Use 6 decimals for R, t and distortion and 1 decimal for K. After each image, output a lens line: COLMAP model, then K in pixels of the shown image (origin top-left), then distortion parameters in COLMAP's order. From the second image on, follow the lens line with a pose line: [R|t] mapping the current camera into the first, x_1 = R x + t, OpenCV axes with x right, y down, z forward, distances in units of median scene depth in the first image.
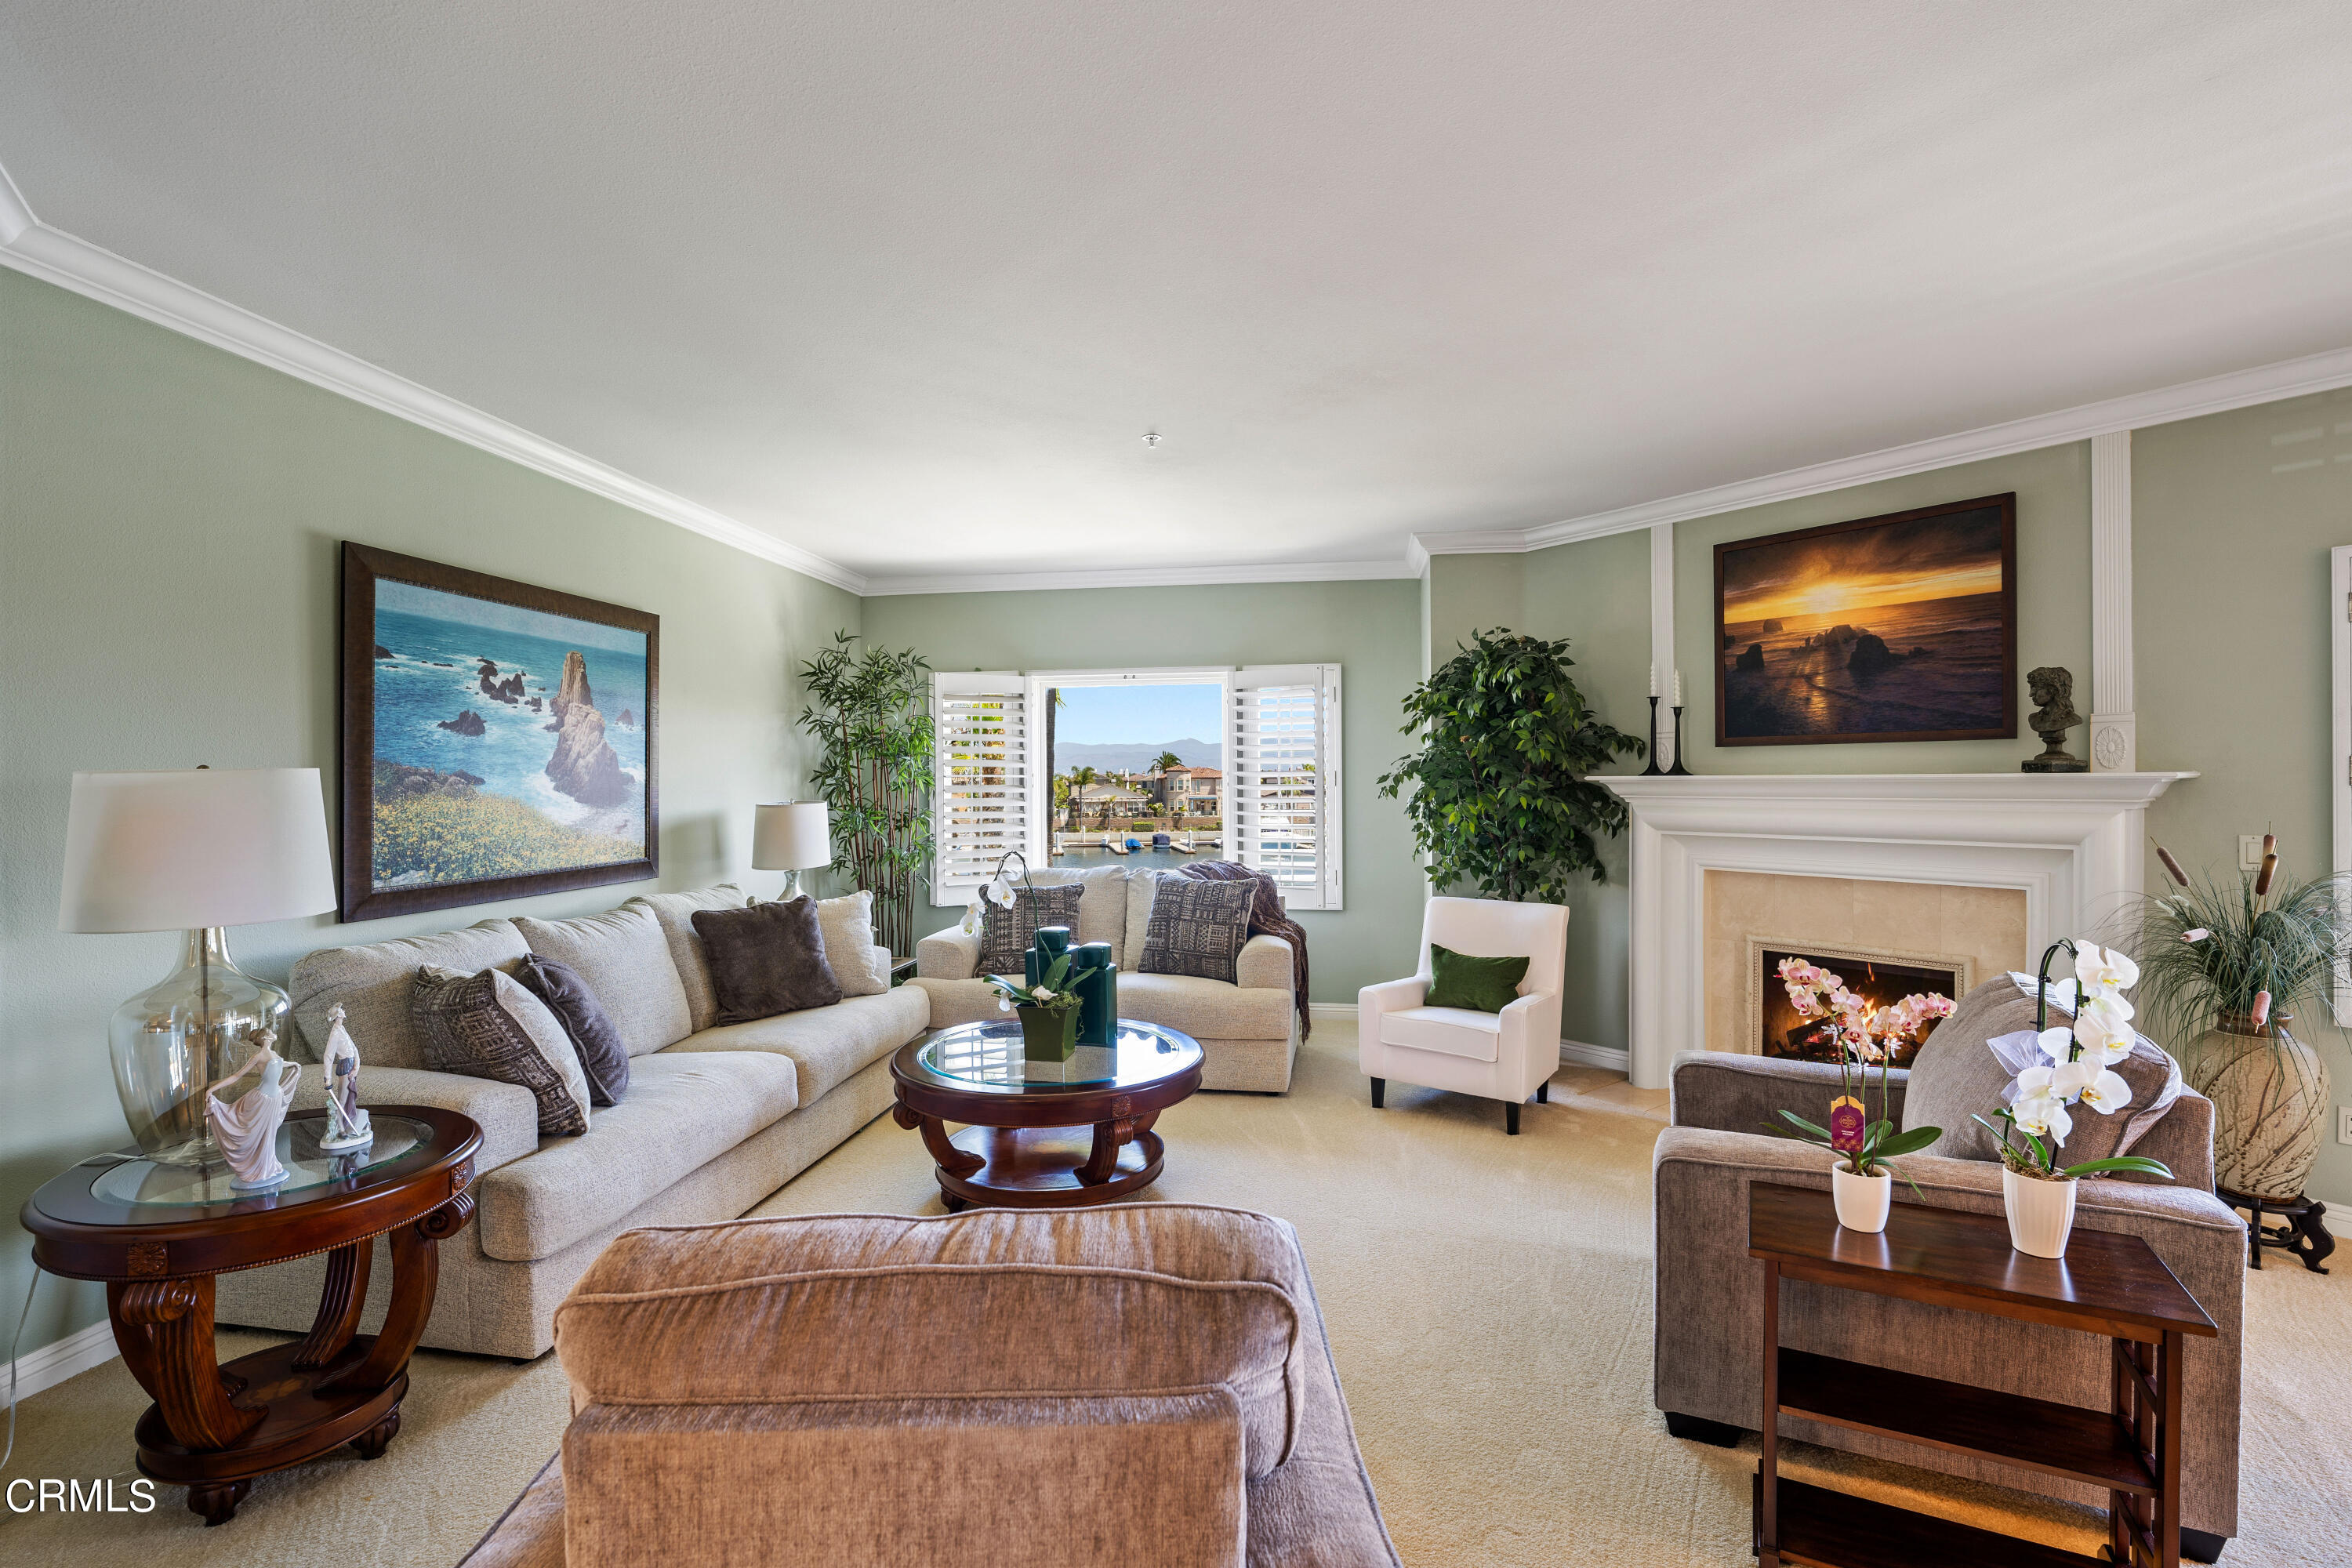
lens RADIAL K [[1080.8, 0, 1176.0], [0, 1080.8, 784.0], [0, 0, 1]] dist [-0.016518, -0.000326]
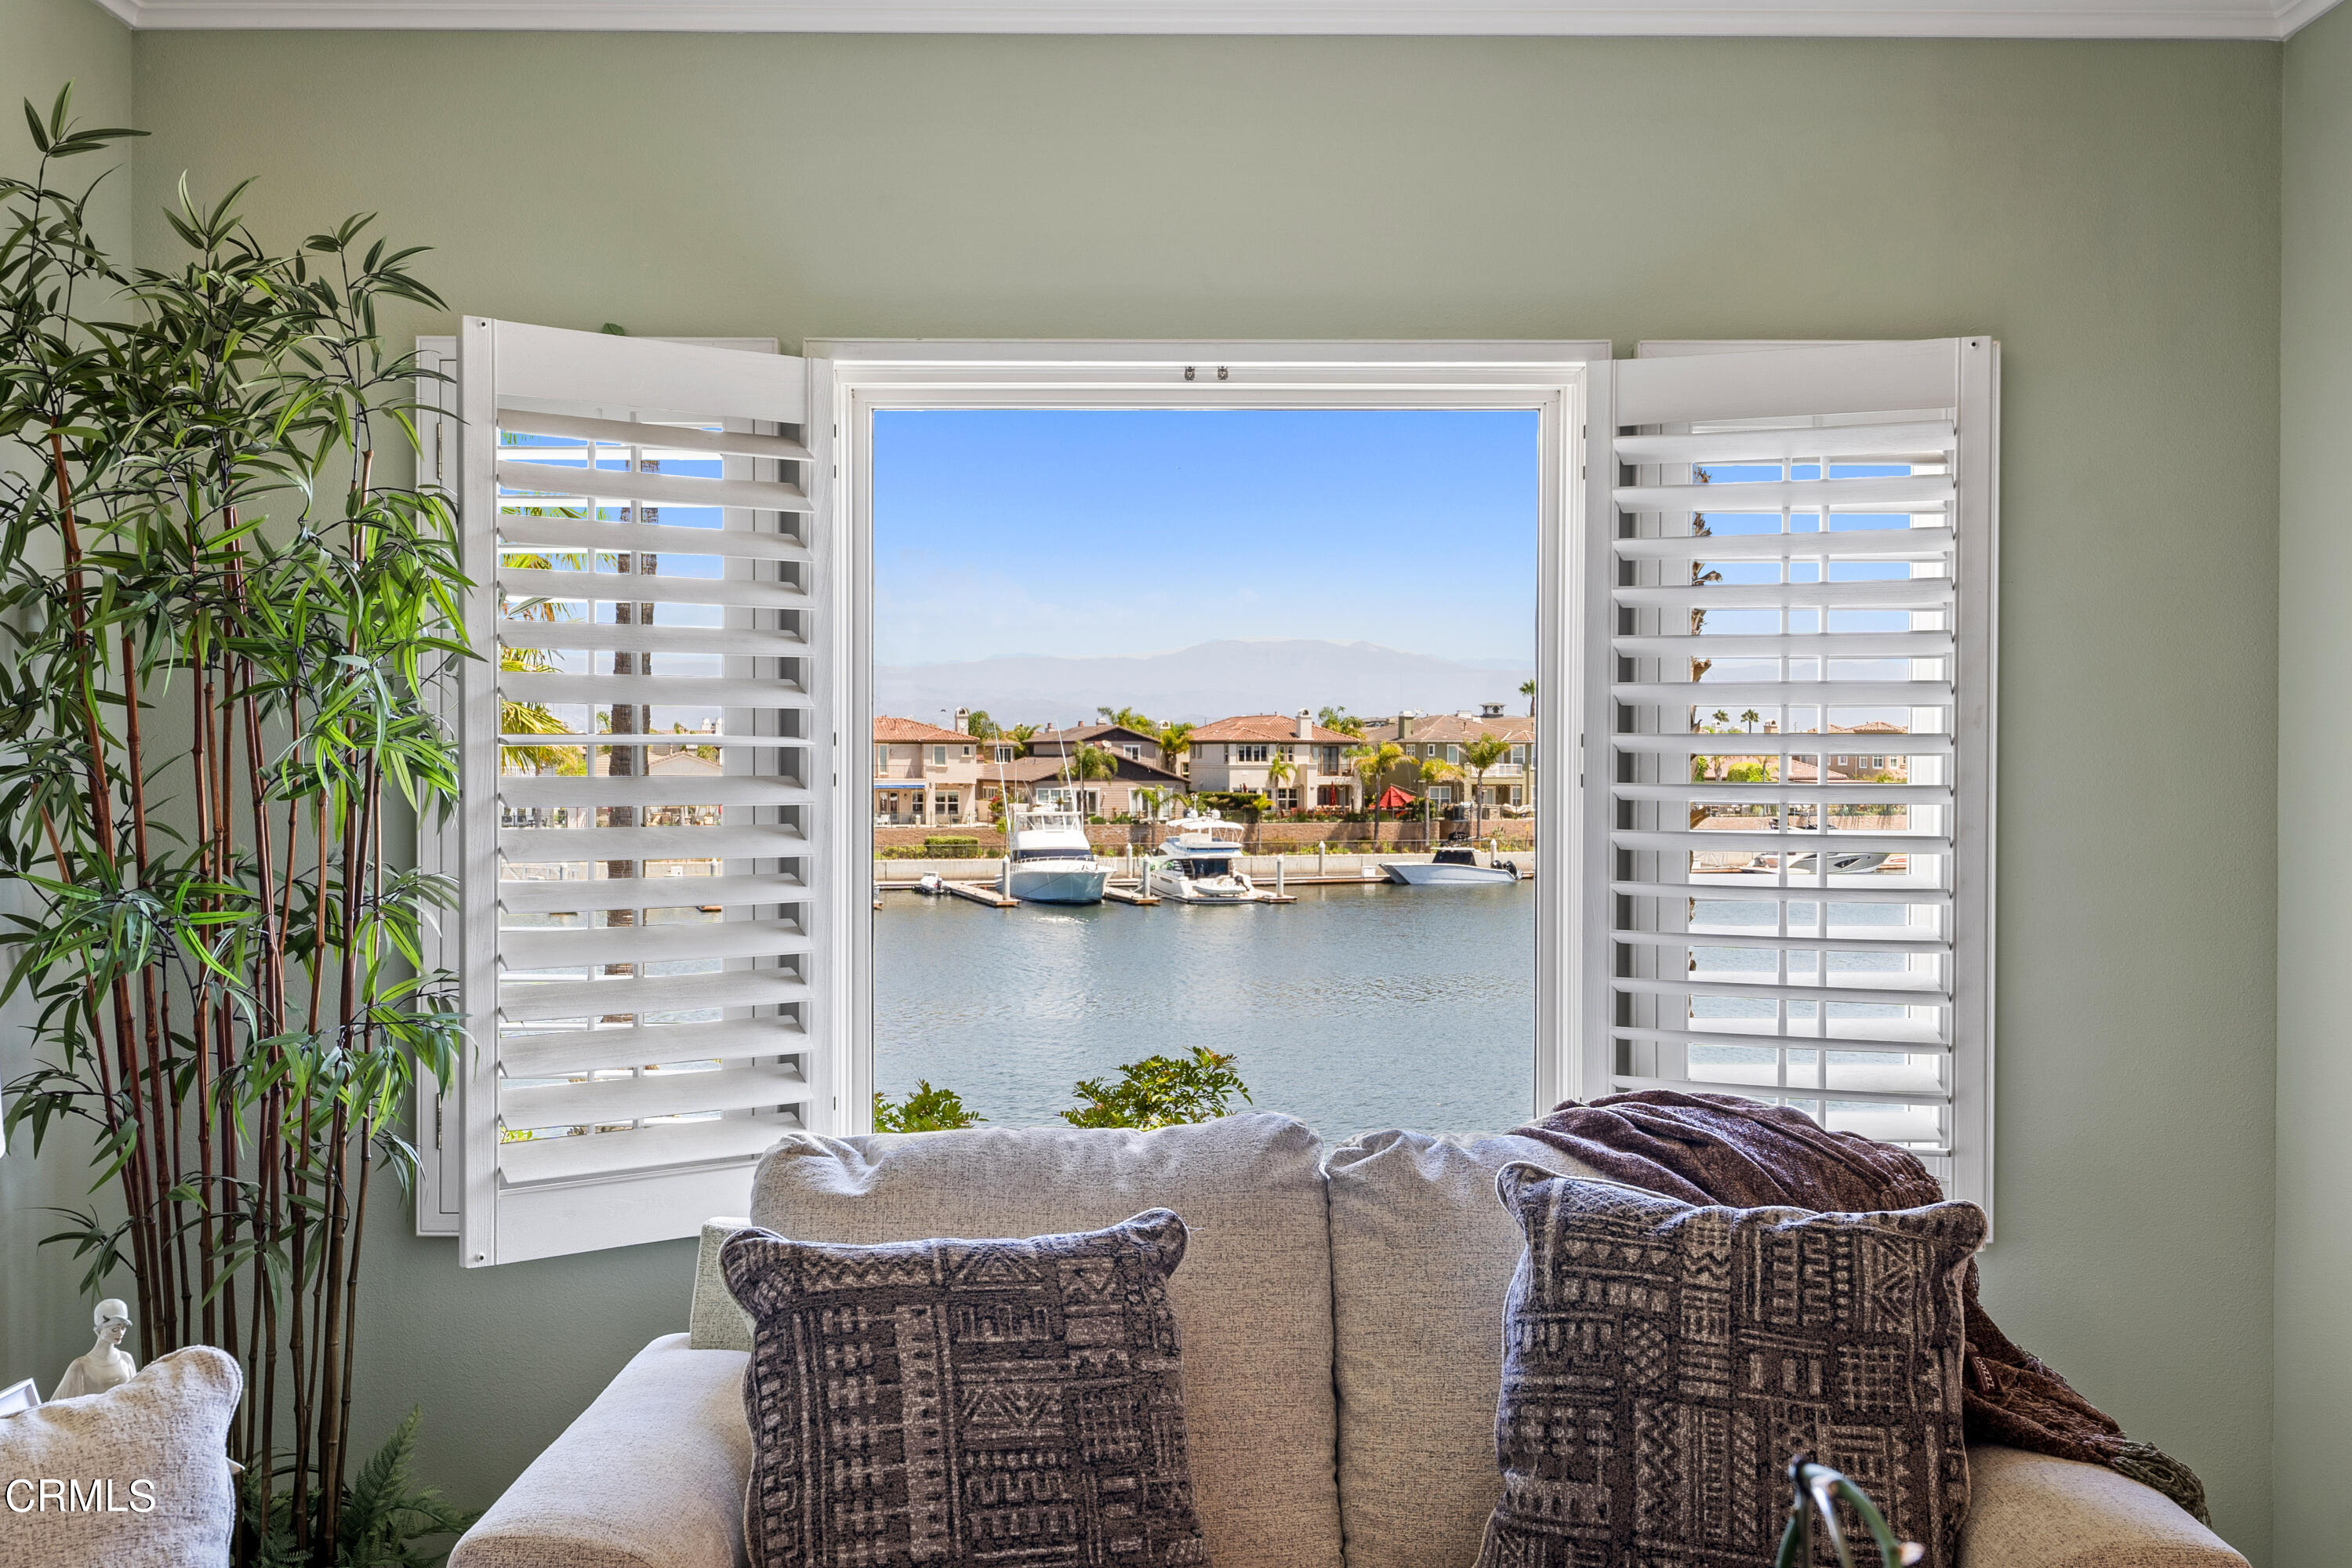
lens RADIAL K [[2340.9, 0, 1176.0], [0, 2340.9, 784.0], [0, 0, 1]] dist [0.008138, 0.010301]
pose [[0.988555, 0.007623, 0.150666, -0.191167], [-0.009510, 0.999885, 0.011804, -0.006451], [-0.150559, -0.013102, 0.988514, 0.601077]]
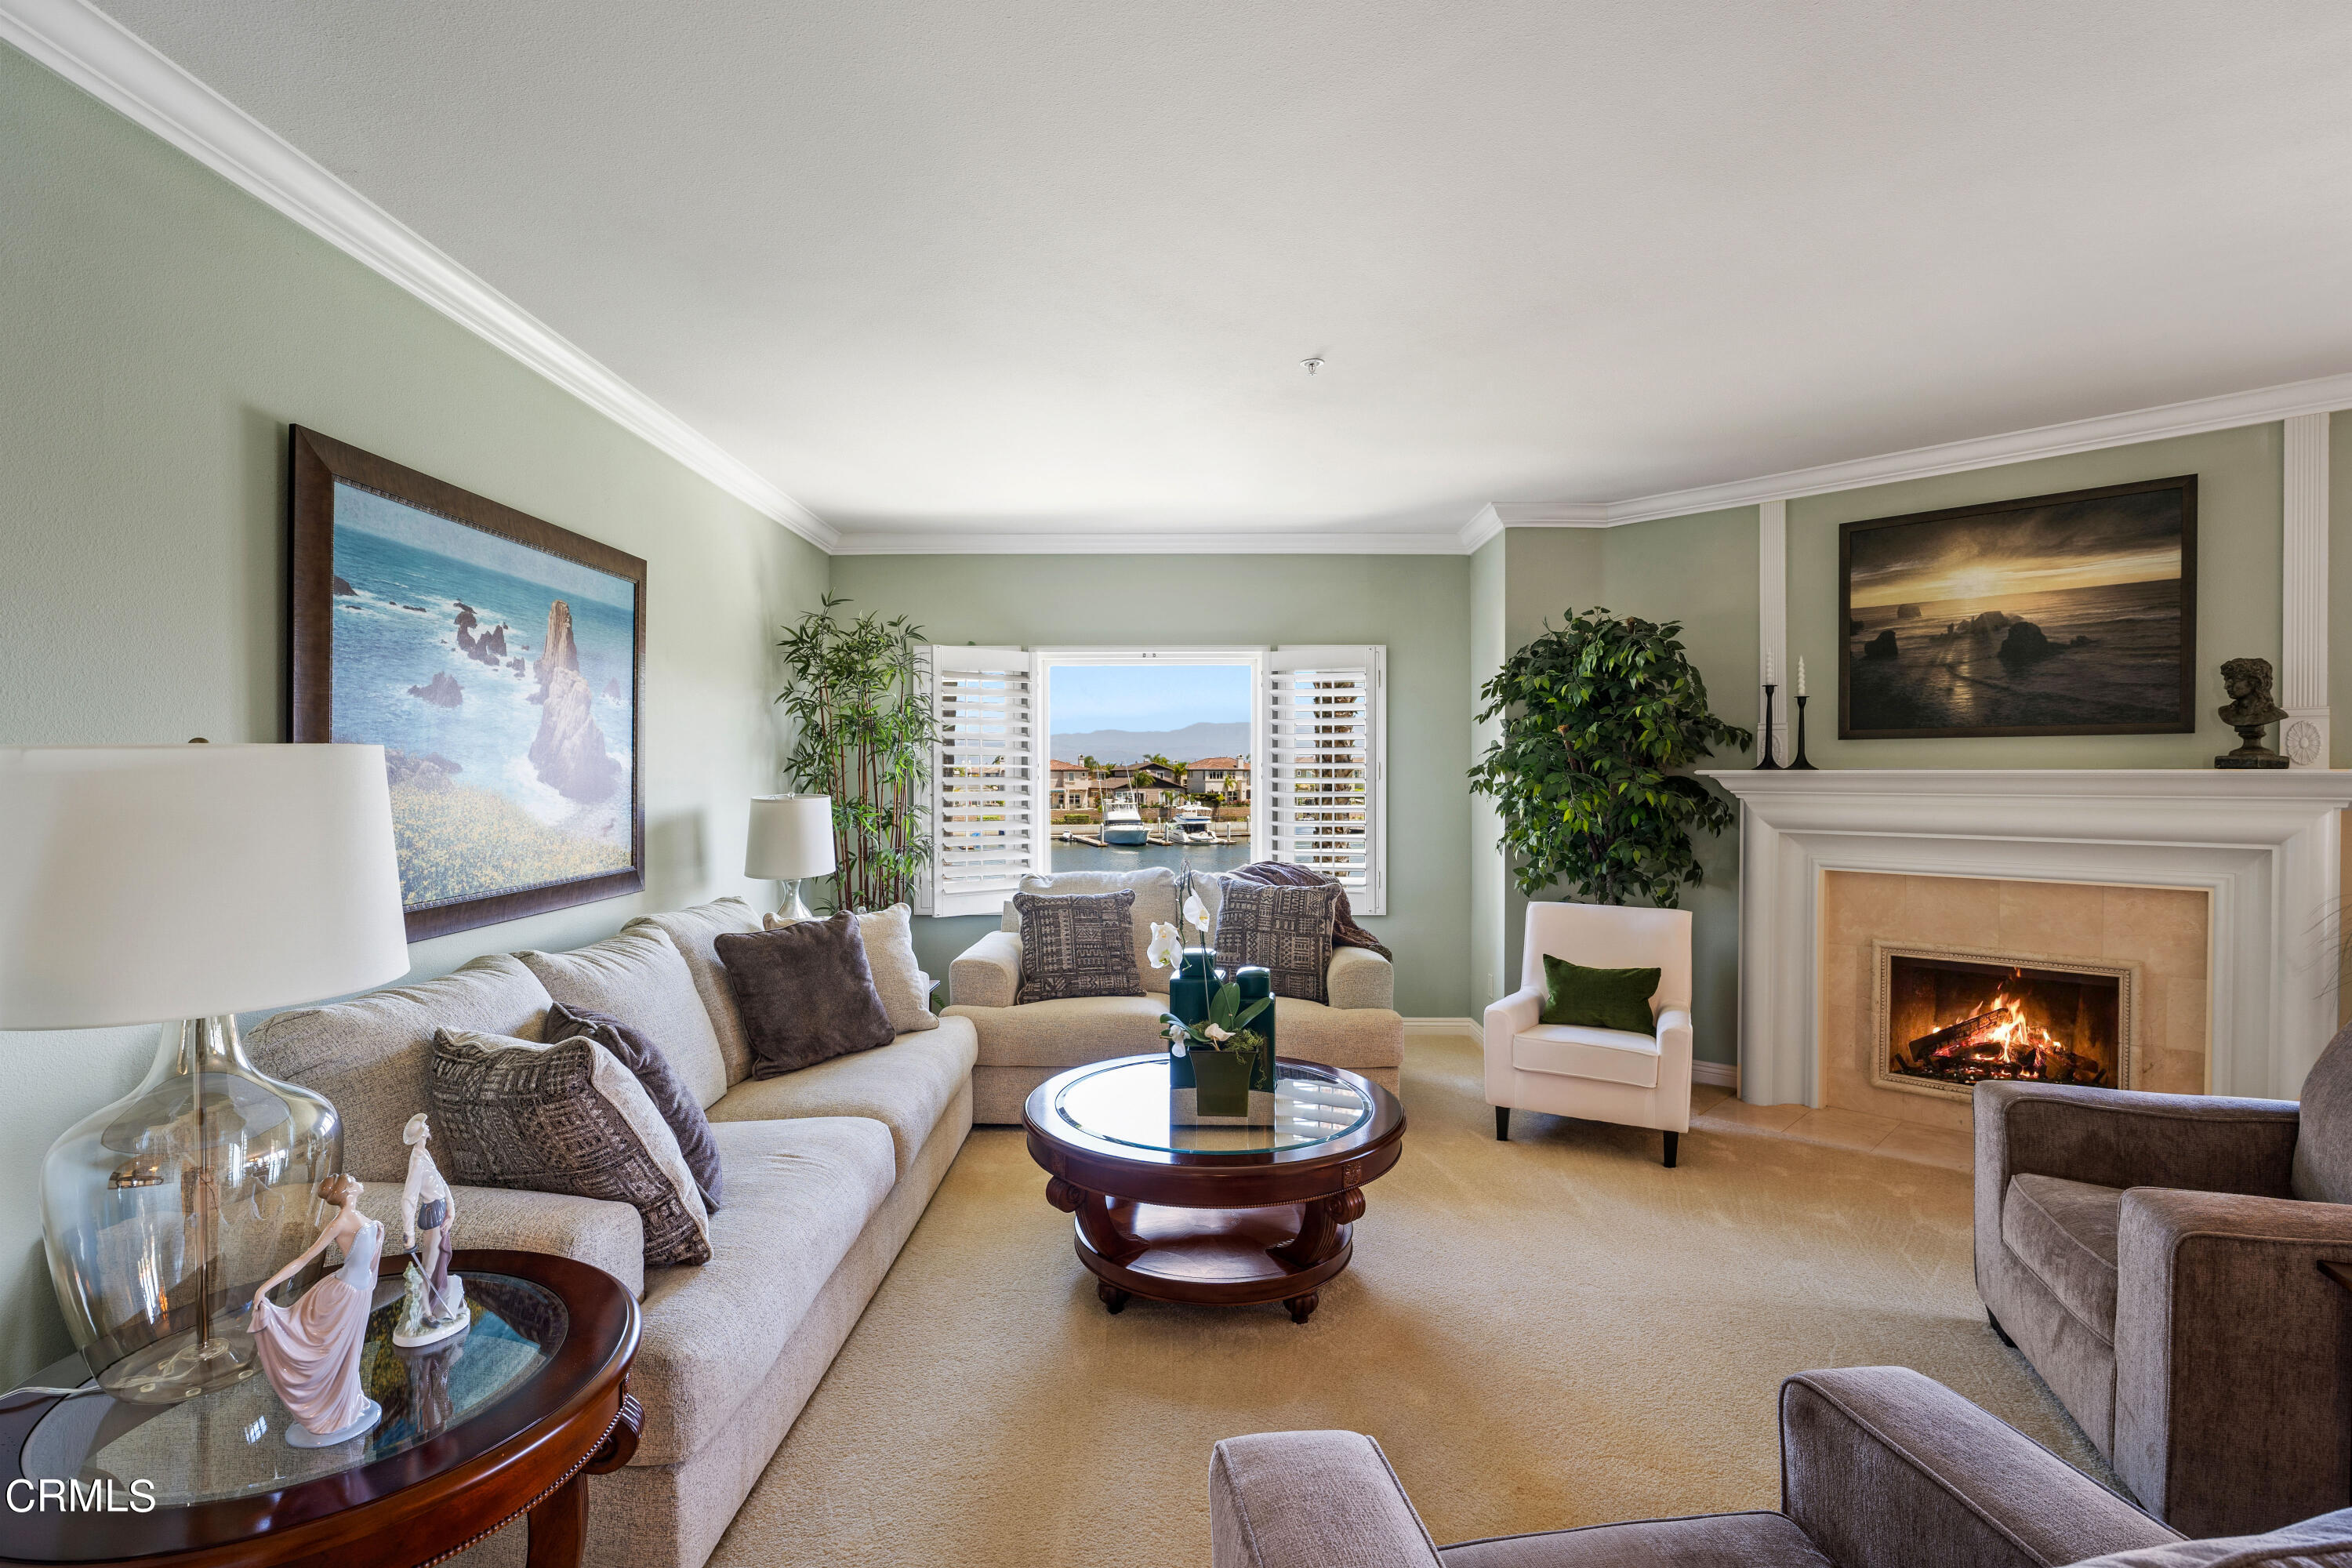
lens RADIAL K [[1099.8, 0, 1176.0], [0, 1099.8, 784.0], [0, 0, 1]] dist [-0.016056, 0.000833]
pose [[0.989423, 0.003786, 0.145006, -0.212354], [-0.004762, 0.999968, 0.006386, 0.000947], [-0.144978, -0.007009, 0.989410, 0.144144]]
